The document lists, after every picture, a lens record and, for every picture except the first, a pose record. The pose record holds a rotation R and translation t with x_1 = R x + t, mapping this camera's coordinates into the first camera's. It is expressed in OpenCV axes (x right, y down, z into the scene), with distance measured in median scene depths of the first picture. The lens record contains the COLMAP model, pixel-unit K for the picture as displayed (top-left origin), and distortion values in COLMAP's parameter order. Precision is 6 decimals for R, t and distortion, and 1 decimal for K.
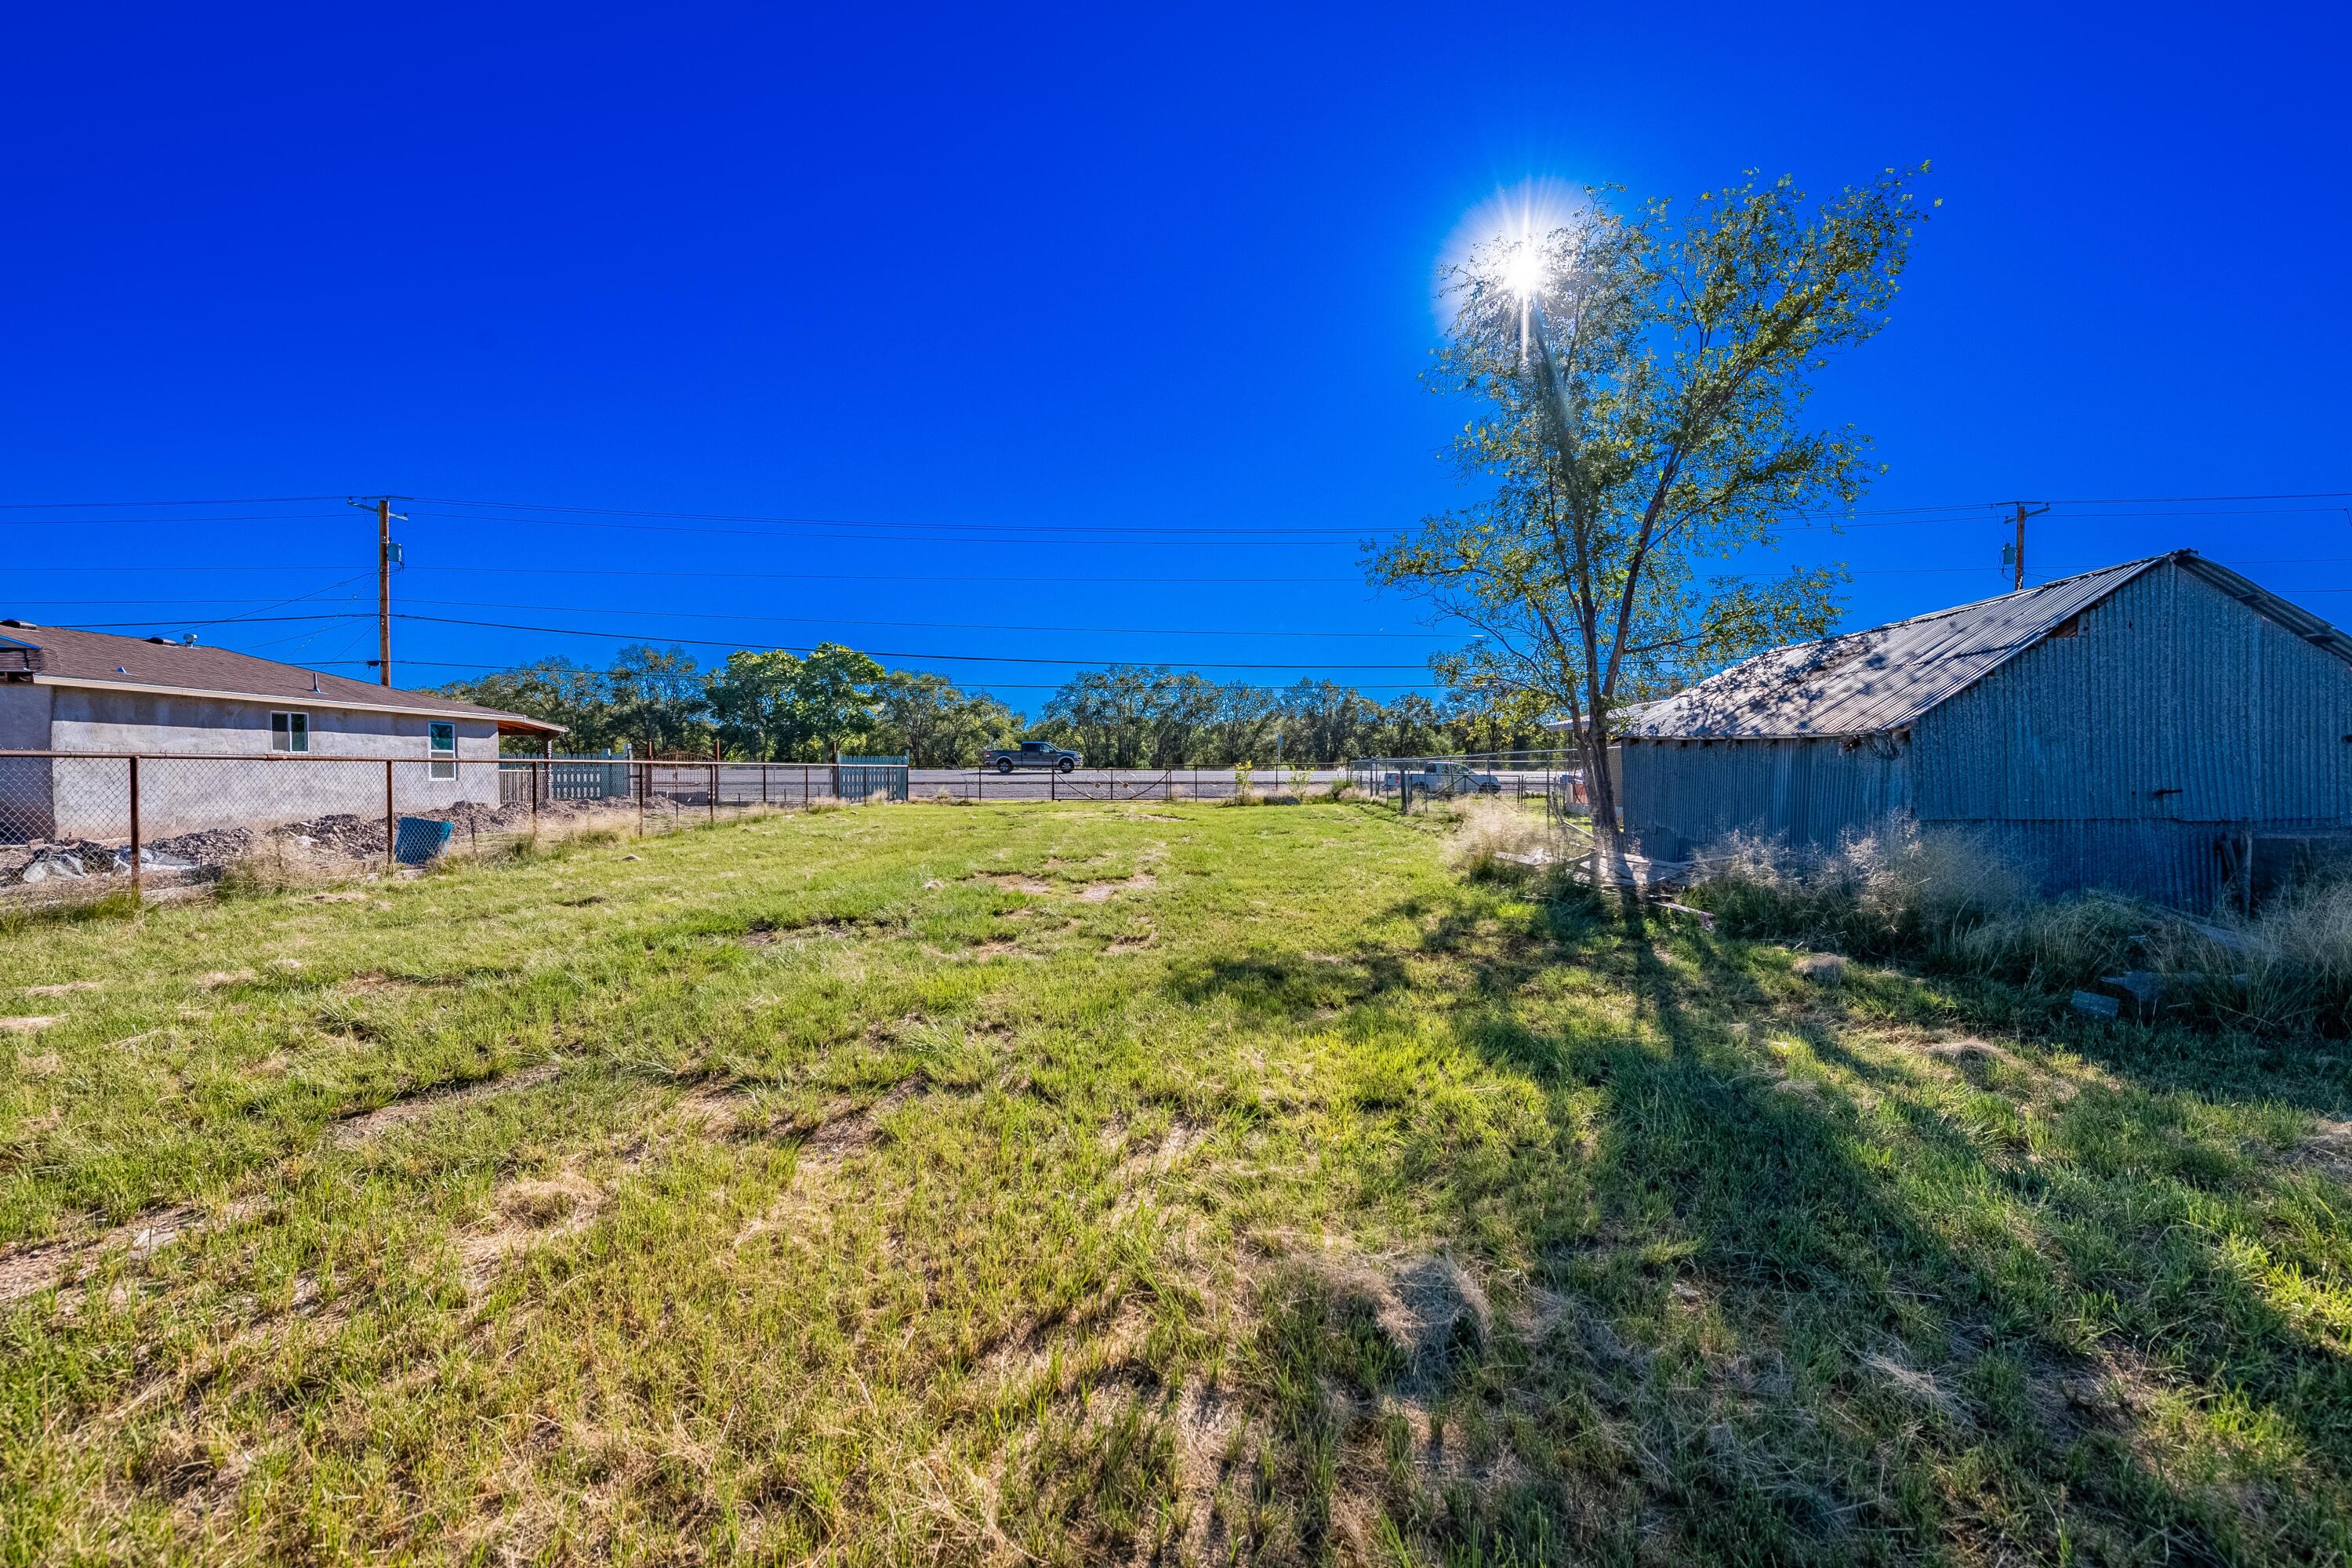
lens RADIAL K [[950.2, 0, 1160.7], [0, 950.2, 752.0], [0, 0, 1]] dist [0.003447, 0.000323]
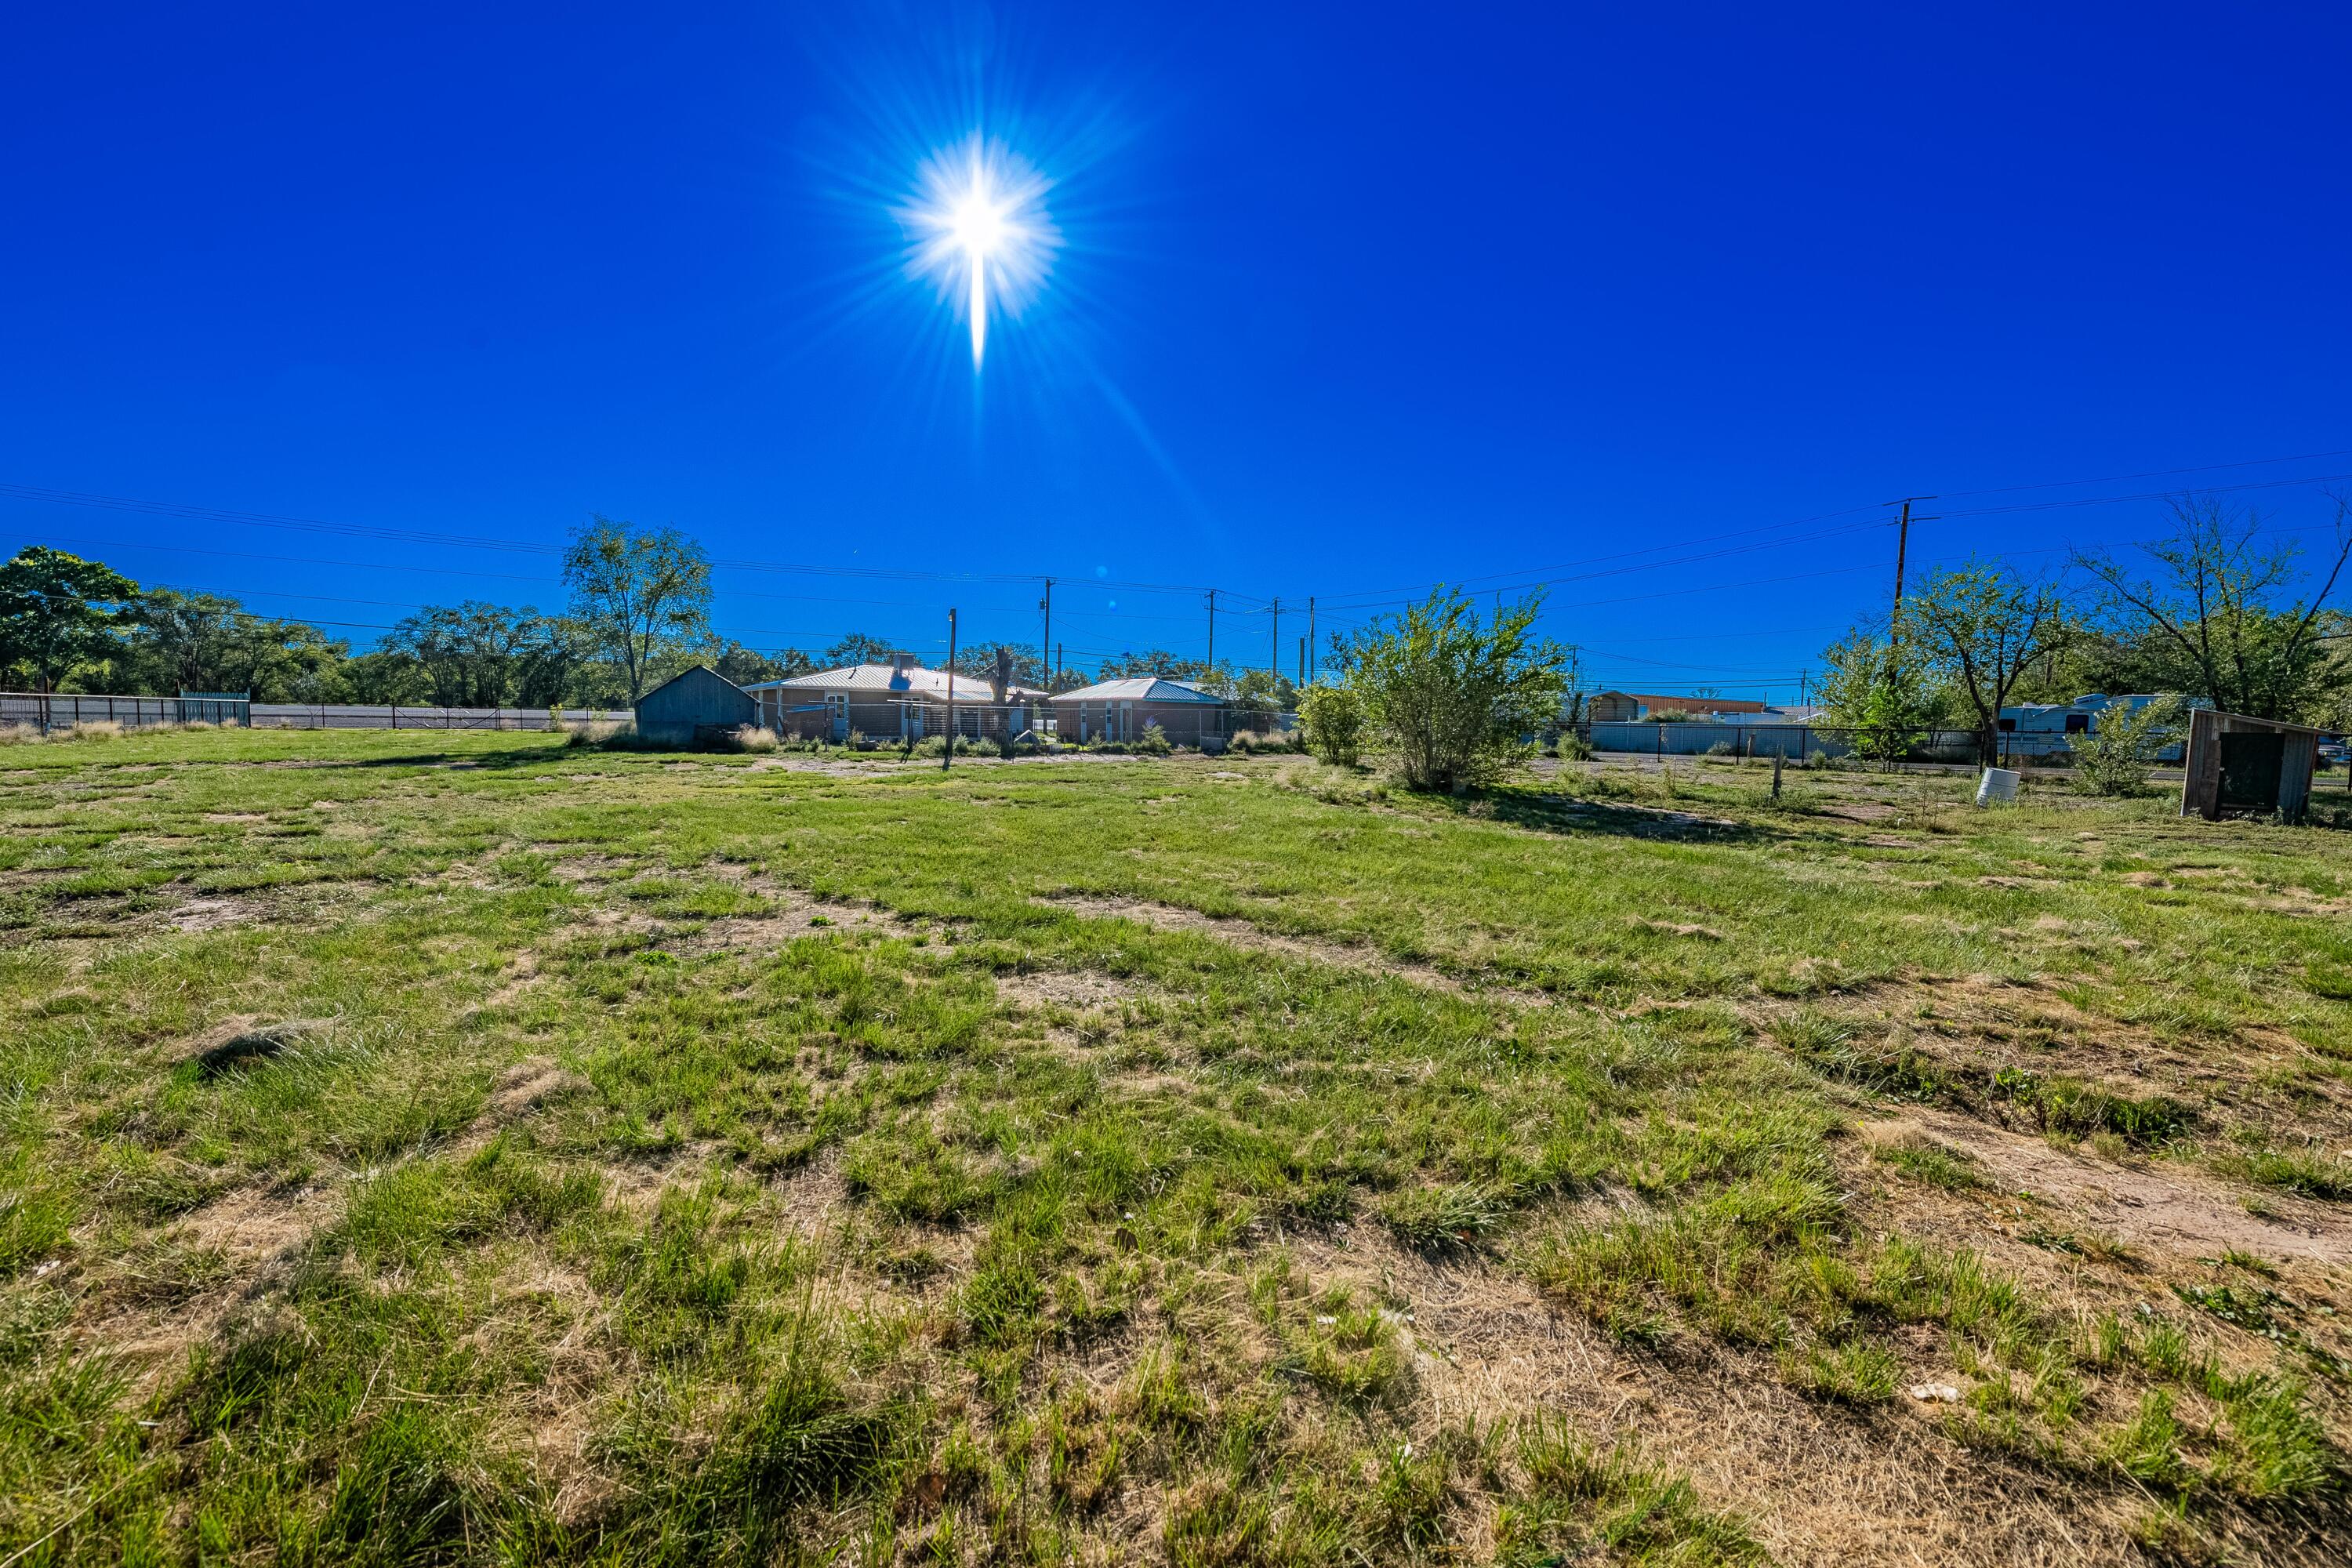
lens RADIAL K [[950.2, 0, 1160.7], [0, 950.2, 752.0], [0, 0, 1]] dist [0.003447, 0.000323]
pose [[0.843577, -0.001373, 0.537006, 0.025375], [-0.028567, 0.998466, 0.047429, -0.003957], [-0.536248, -0.055350, 0.842244, -0.232674]]
